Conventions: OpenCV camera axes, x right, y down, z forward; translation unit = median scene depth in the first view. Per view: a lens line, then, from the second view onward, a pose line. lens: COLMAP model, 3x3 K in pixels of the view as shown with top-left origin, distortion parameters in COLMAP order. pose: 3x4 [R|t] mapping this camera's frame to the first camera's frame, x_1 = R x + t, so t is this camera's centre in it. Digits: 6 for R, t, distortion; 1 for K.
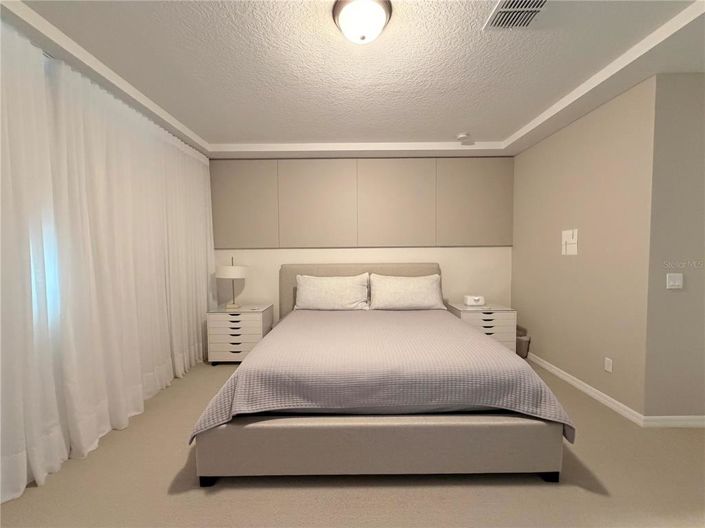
lens RADIAL K [[281.2, 0, 352.5], [0, 281.2, 264.0], [0, 0, 1]] dist [-0.000491, 0.000169]
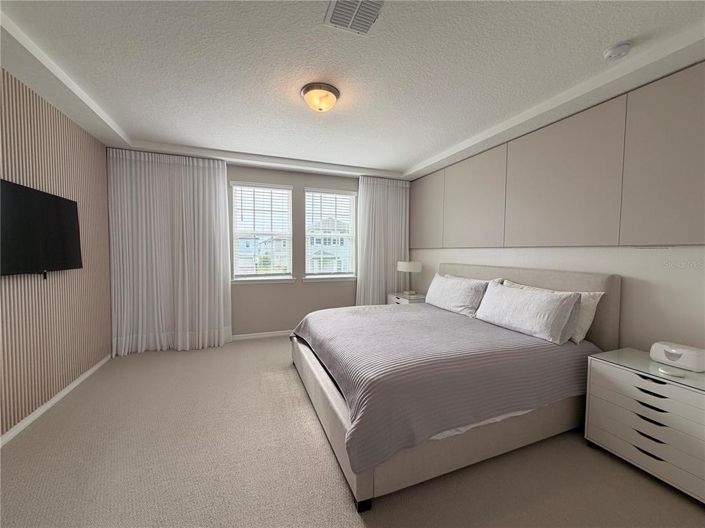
lens RADIAL K [[281.2, 0, 352.5], [0, 281.2, 264.0], [0, 0, 1]] dist [-0.000491, 0.000169]
pose [[0.356666, 0.050291, -0.932877, 0.684364], [-0.046571, 0.998266, 0.036011, -0.021126], [0.933070, 0.030601, 0.358390, 0.290269]]
